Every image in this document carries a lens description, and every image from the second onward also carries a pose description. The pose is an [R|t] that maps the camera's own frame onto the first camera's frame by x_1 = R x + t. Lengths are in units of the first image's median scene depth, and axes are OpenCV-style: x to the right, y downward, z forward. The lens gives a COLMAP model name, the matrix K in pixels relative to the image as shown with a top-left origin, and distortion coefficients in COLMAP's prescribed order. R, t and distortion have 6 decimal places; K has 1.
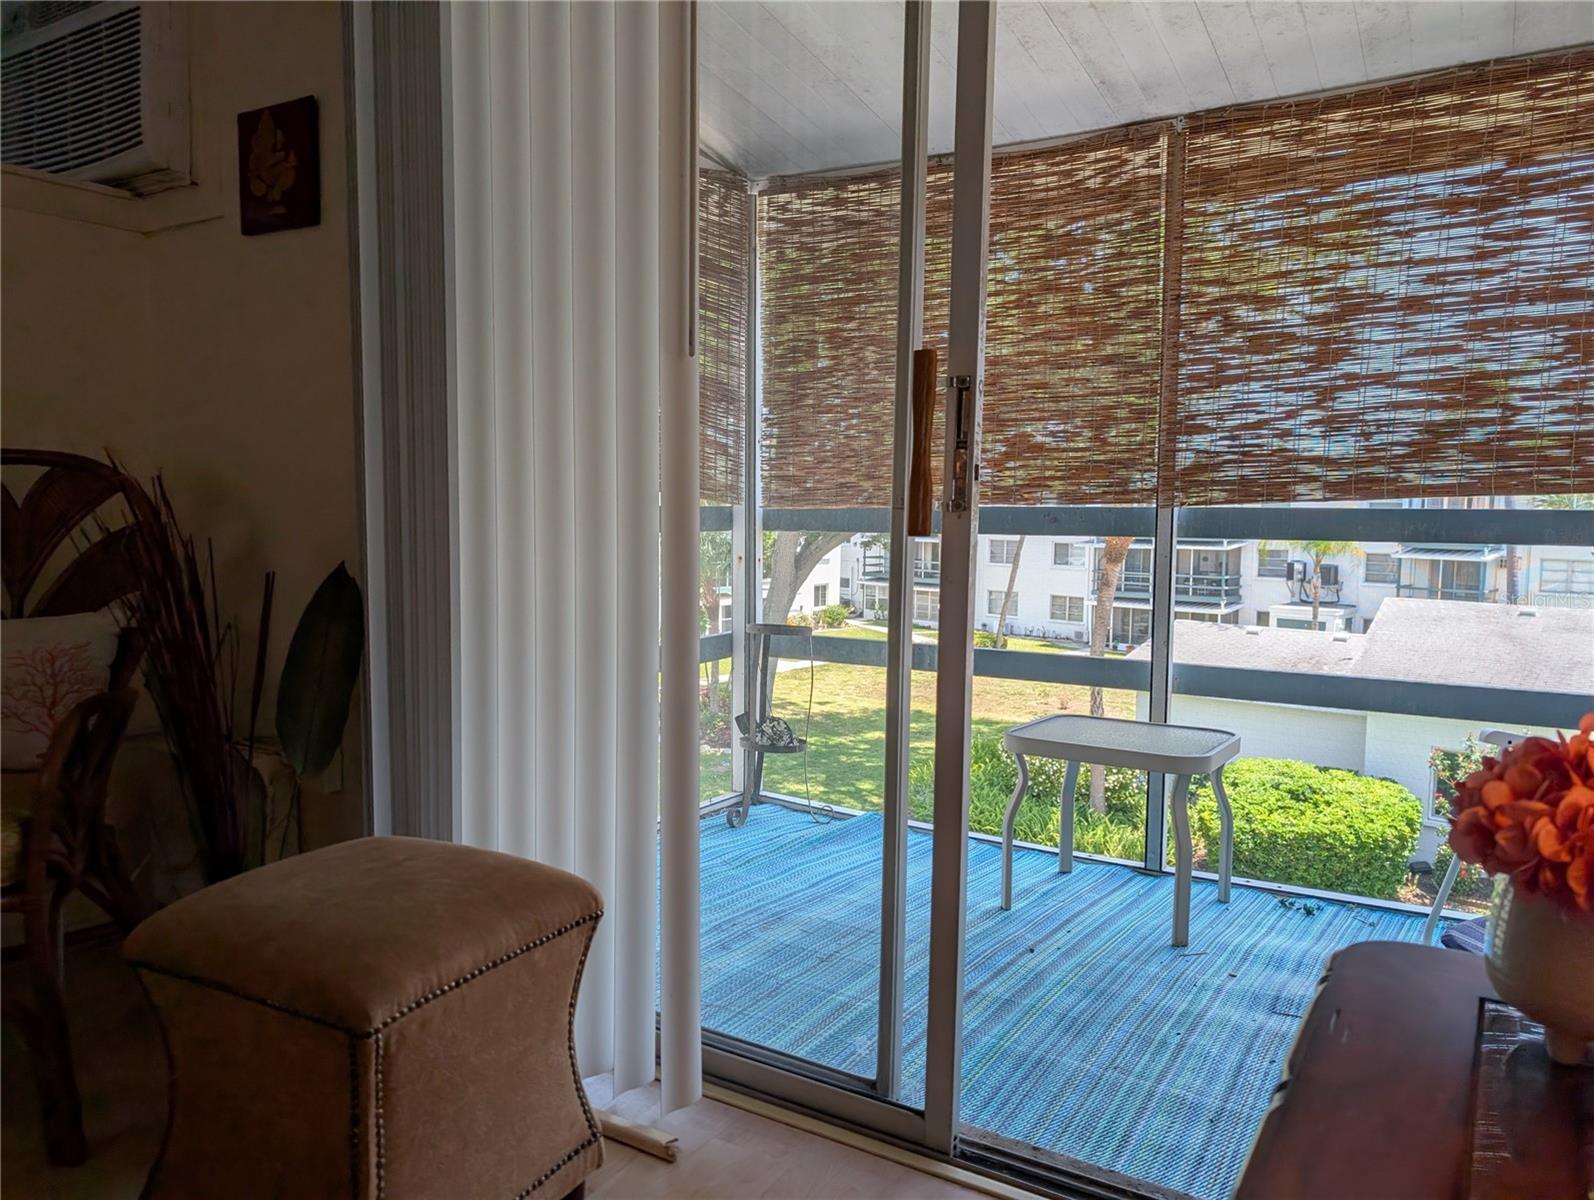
lens RADIAL K [[1135.4, 0, 798.9], [0, 1135.4, 601.4], [0, 0, 1]] dist [0.016269, -0.013834]
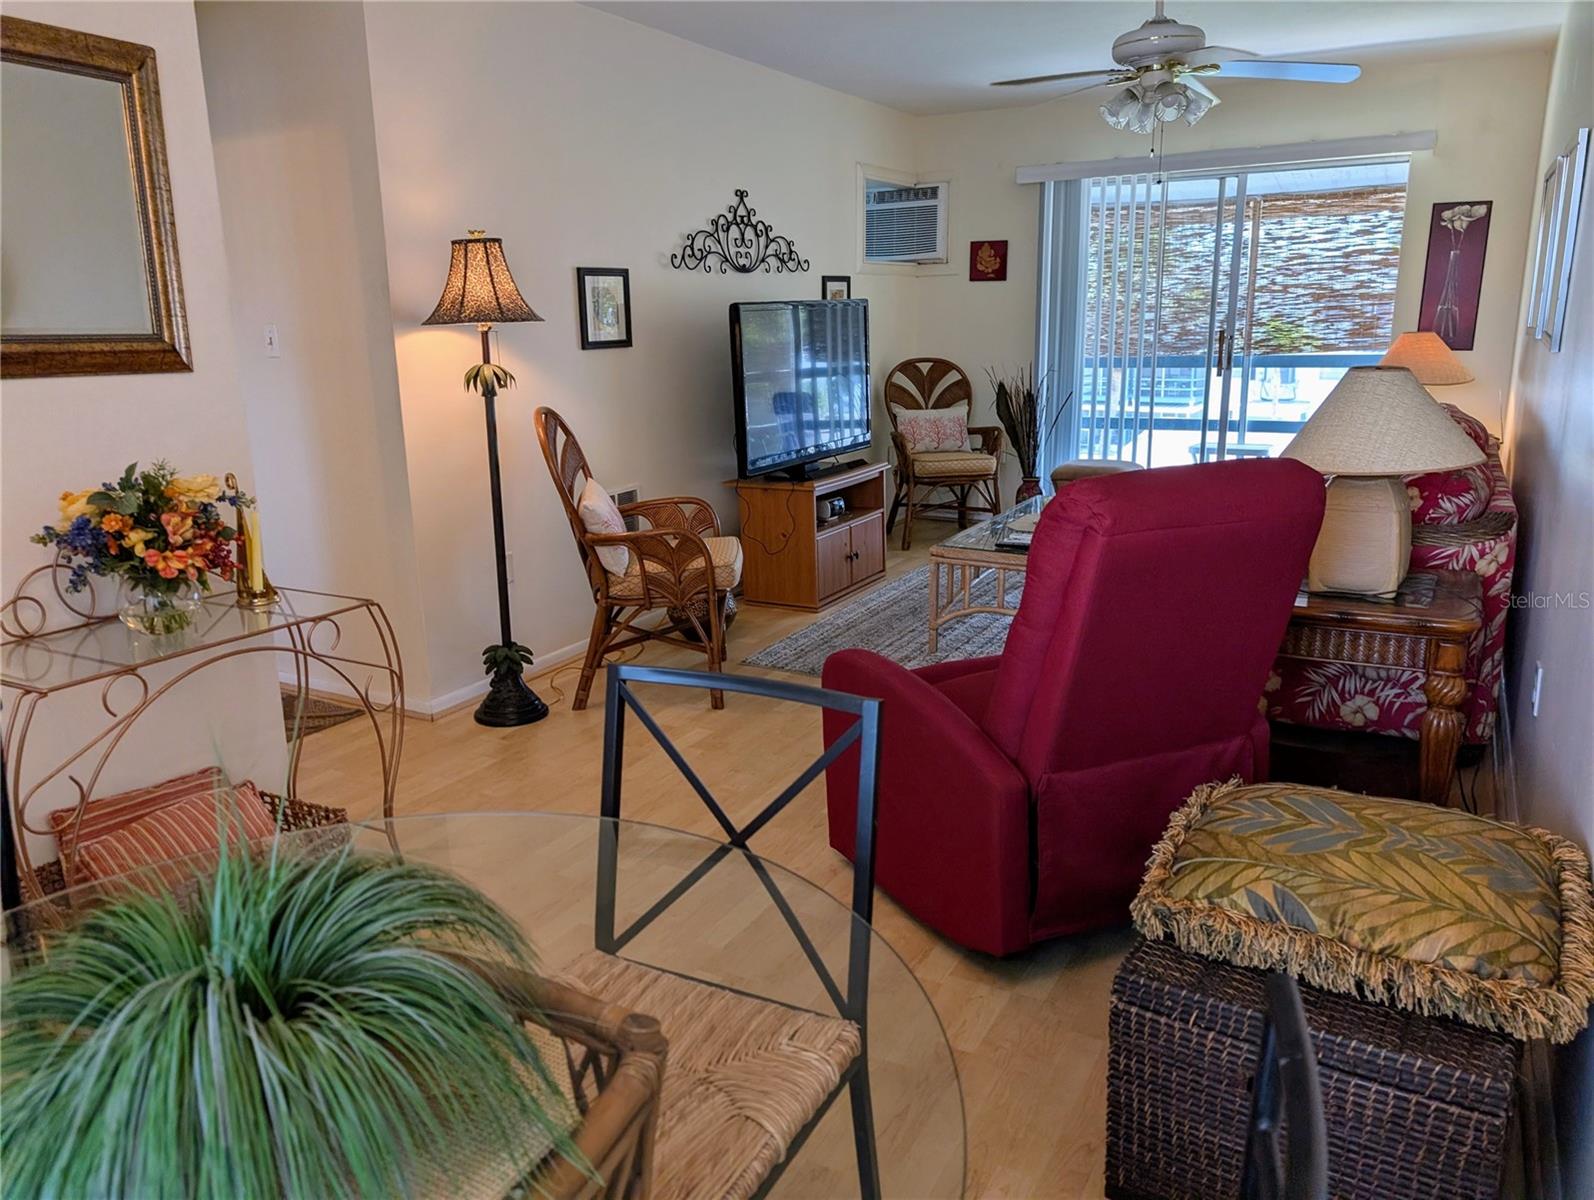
lens RADIAL K [[1135.4, 0, 793.2], [0, 1135.4, 598.4], [0, 0, 1]] dist [0.016269, -0.013834]
pose [[0.998391, -0.045262, 0.034155, -1.131230], [0.039404, 0.986960, 0.156070, 0.024374], [-0.040774, -0.154473, 0.987155, -2.178497]]
